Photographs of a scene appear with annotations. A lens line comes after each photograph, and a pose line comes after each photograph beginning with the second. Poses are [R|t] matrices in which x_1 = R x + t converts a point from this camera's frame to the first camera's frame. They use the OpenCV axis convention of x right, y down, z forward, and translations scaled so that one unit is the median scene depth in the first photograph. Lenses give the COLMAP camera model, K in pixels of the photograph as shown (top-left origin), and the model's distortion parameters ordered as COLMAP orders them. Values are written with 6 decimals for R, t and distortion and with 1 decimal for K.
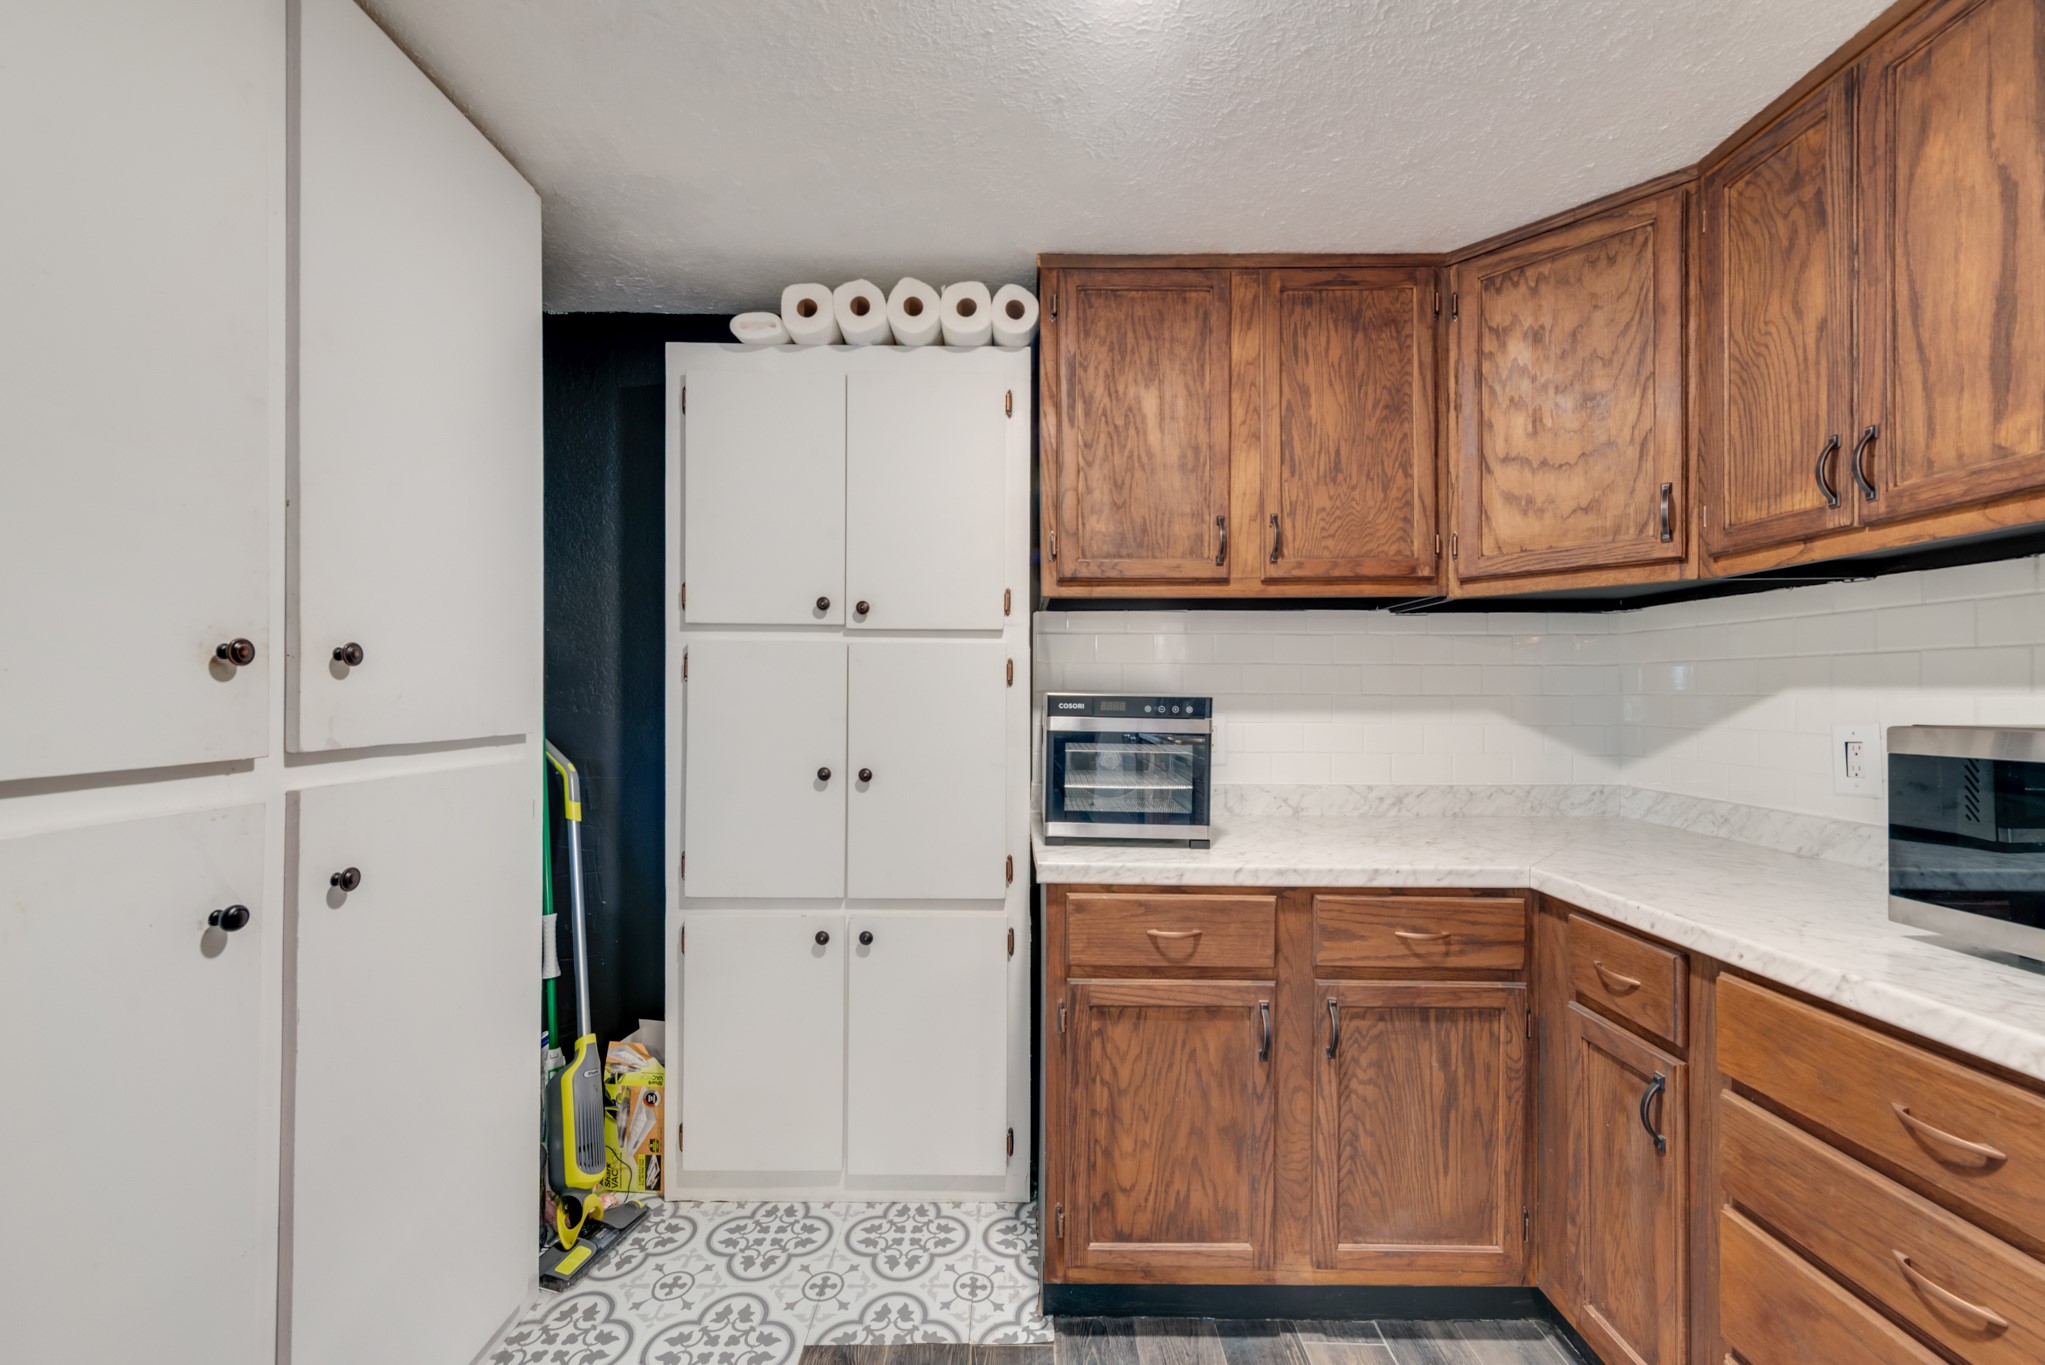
lens RADIAL K [[809.7, 0, 1019.1], [0, 809.7, 687.9], [0, 0, 1]] dist [0.015898, -0.002788]
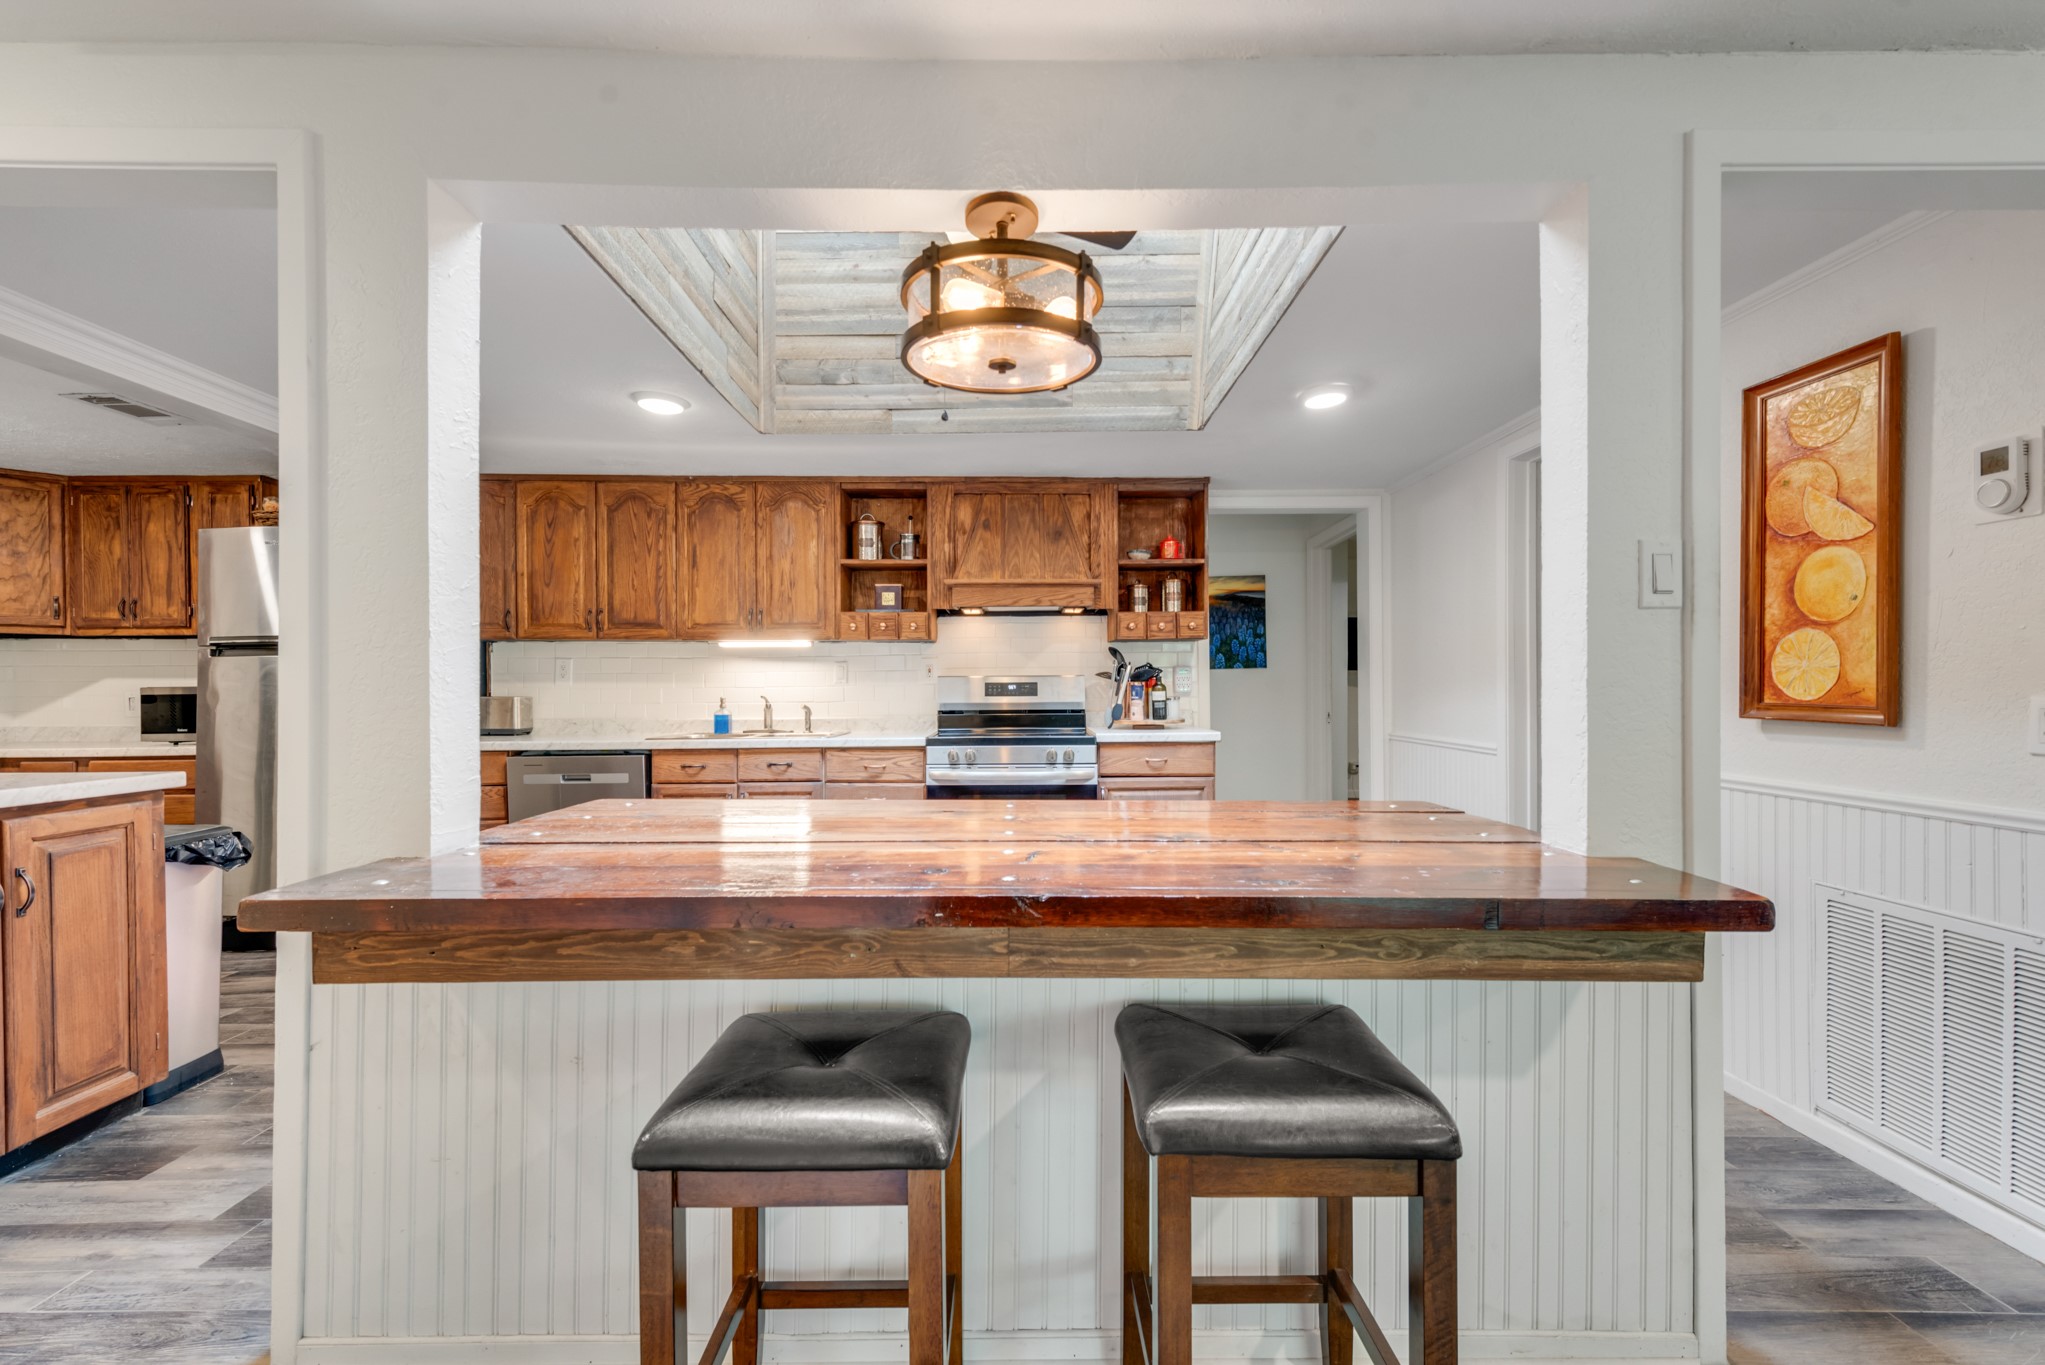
lens RADIAL K [[840.7, 0, 1031.5], [0, 840.7, 692.1], [0, 0, 1]] dist [0.006758, -0.000312]
pose [[-0.028366, -0.000499, 0.999597, -1.710553], [0.002647, 0.999996, 0.000574, 0.048719], [-0.999594, 0.002662, -0.028365, -1.735044]]
